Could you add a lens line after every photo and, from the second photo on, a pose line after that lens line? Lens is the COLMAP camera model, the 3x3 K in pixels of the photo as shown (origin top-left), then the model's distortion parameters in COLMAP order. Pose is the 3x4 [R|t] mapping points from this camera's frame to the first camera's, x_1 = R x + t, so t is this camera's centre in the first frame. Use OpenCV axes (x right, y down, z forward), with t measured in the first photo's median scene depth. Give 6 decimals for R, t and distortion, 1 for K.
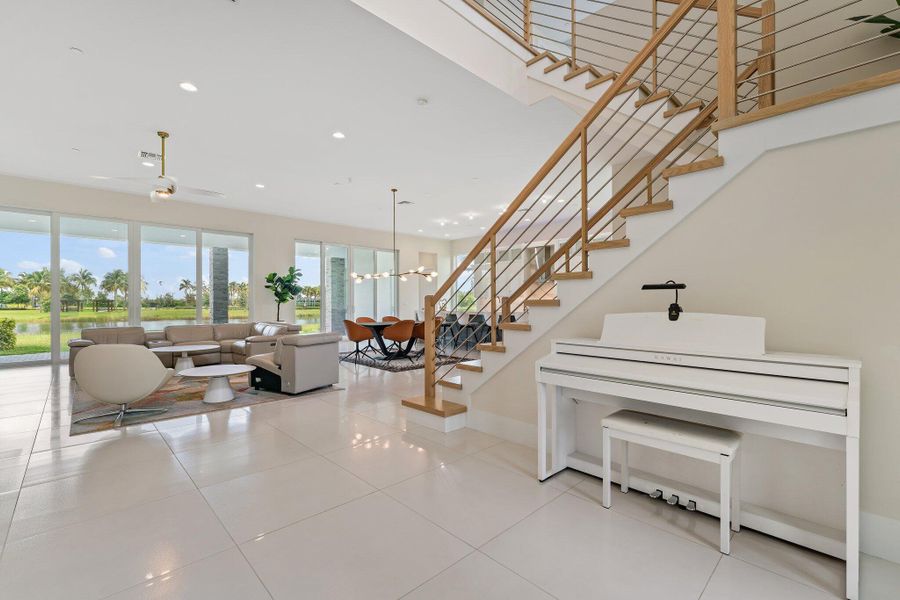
lens RADIAL K [[391.4, 0, 443.4], [0, 391.4, 303.4], [0, 0, 1]] dist [-0.001927, -0.000172]
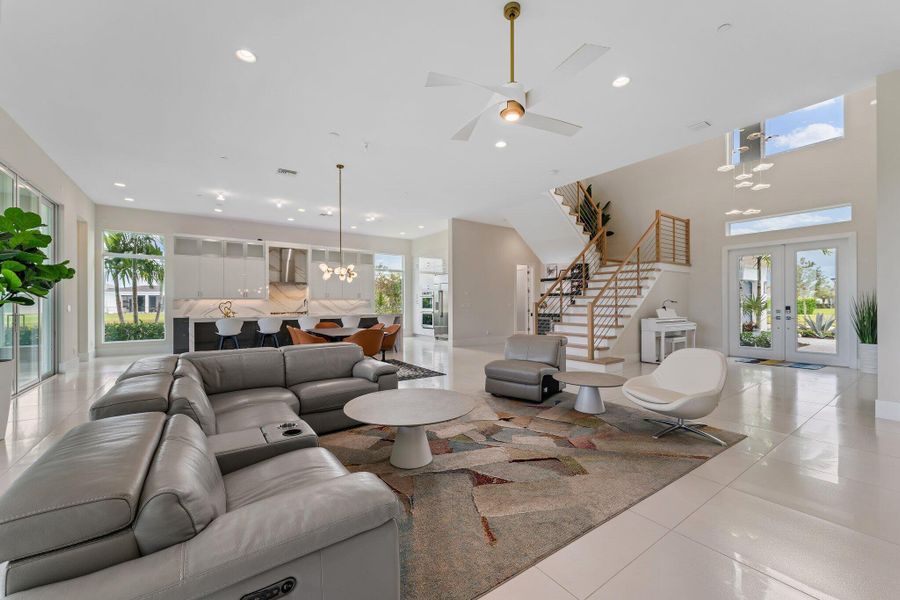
lens RADIAL K [[365.4, 0, 444.7], [0, 365.4, 300.3], [0, 0, 1]] dist [-0.000473, -0.000175]
pose [[0.144780, 0.011220, 0.989400, -0.651972], [0.006166, 0.999906, -0.012242, -0.002969], [-0.989445, 0.007873, 0.144698, 0.532219]]
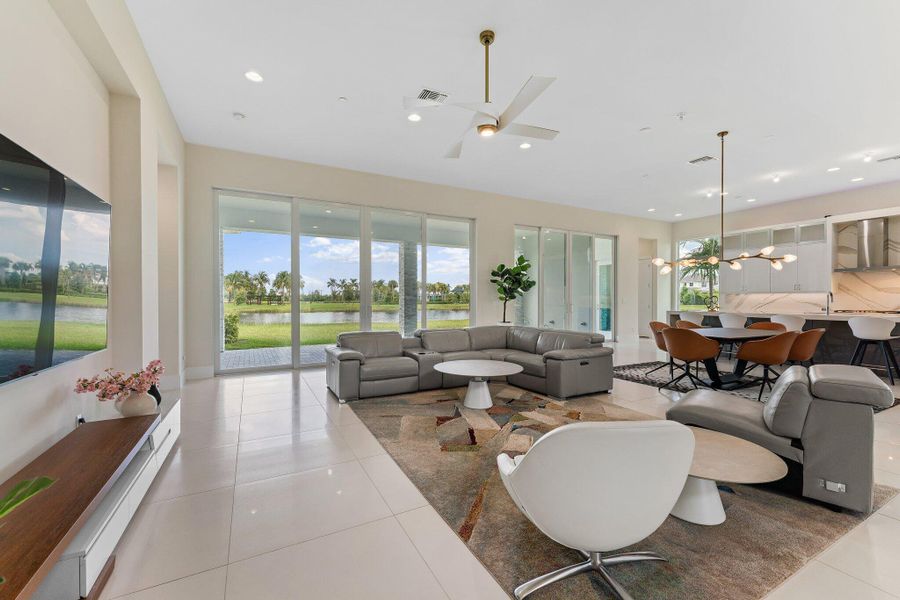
lens RADIAL K [[365.4, 0, 444.7], [0, 365.4, 300.3], [0, 0, 1]] dist [-0.000473, -0.000175]
pose [[0.963576, 0.005111, -0.267384, -0.323975], [-0.004304, 0.999984, 0.003602, -0.003907], [0.267398, -0.002320, 0.963583, 0.212609]]
